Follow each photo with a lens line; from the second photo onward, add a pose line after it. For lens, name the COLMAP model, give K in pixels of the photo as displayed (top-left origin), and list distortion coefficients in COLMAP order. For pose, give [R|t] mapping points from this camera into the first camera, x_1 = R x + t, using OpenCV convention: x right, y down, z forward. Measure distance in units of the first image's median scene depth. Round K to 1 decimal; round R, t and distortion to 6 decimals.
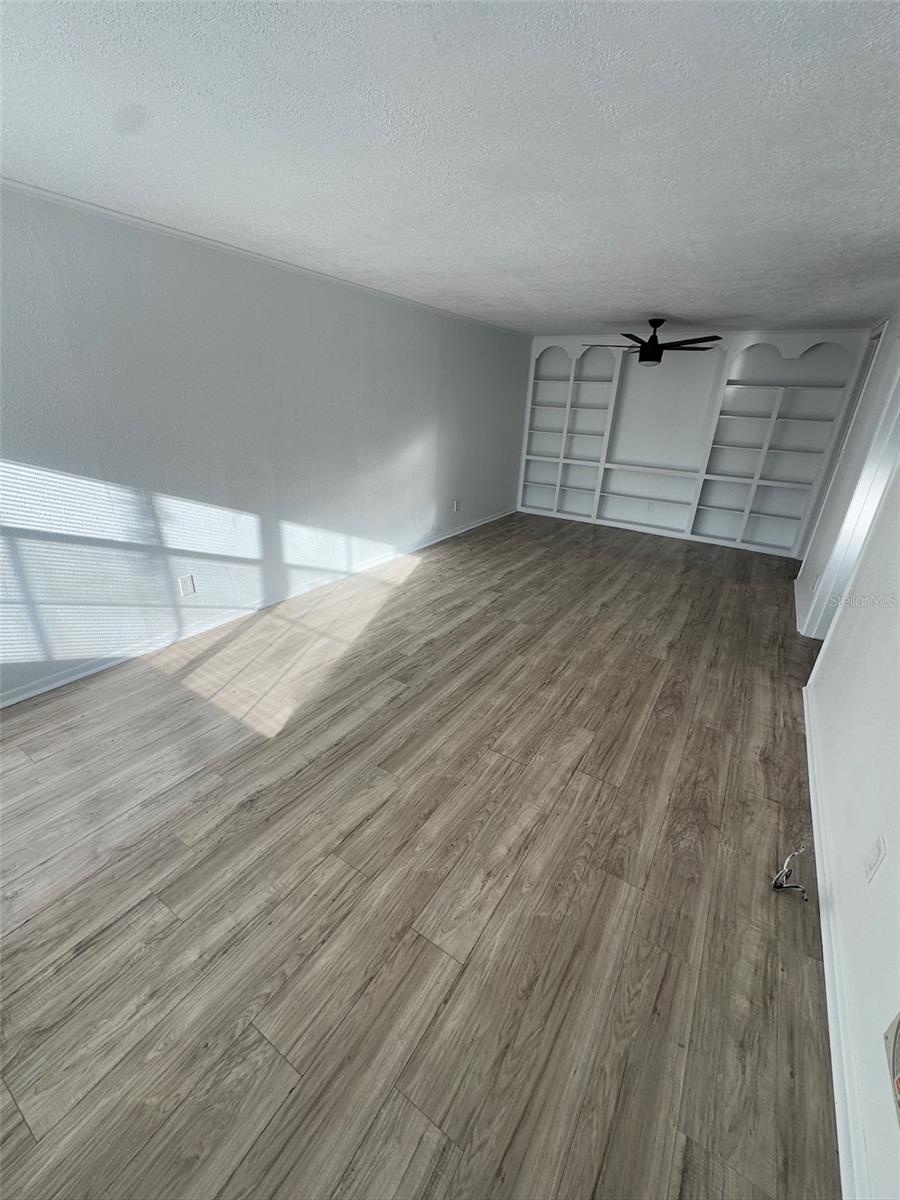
lens RADIAL K [[493.6, 0, 433.8], [0, 493.6, 600.6], [0, 0, 1]] dist [-0.010253, -0.000181]
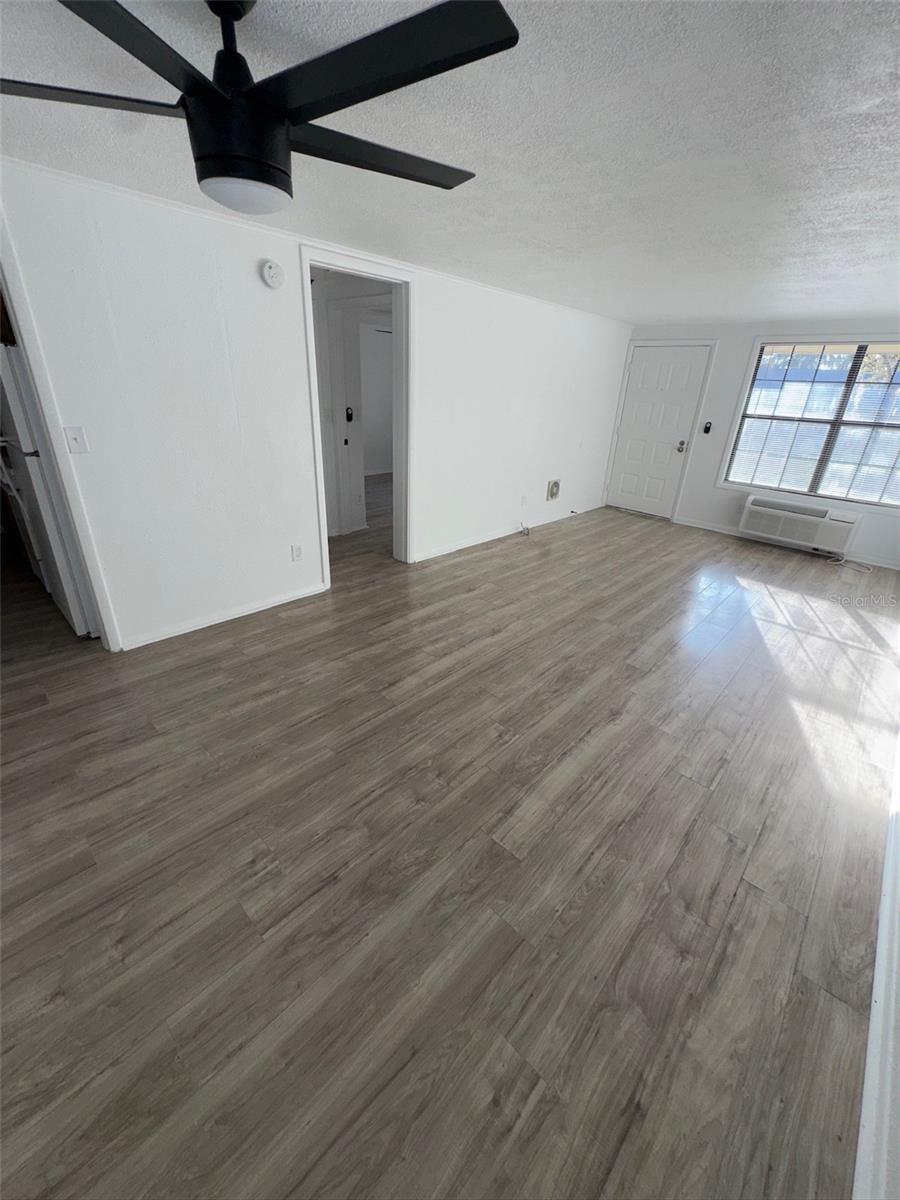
lens RADIAL K [[493.6, 0, 433.8], [0, 493.6, 600.6], [0, 0, 1]] dist [-0.010253, -0.000181]
pose [[-0.981326, -0.146173, 0.125030, 0.402672], [-0.010345, 0.689174, 0.724522, -0.717113], [-0.192073, 0.709699, -0.677816, 1.767279]]
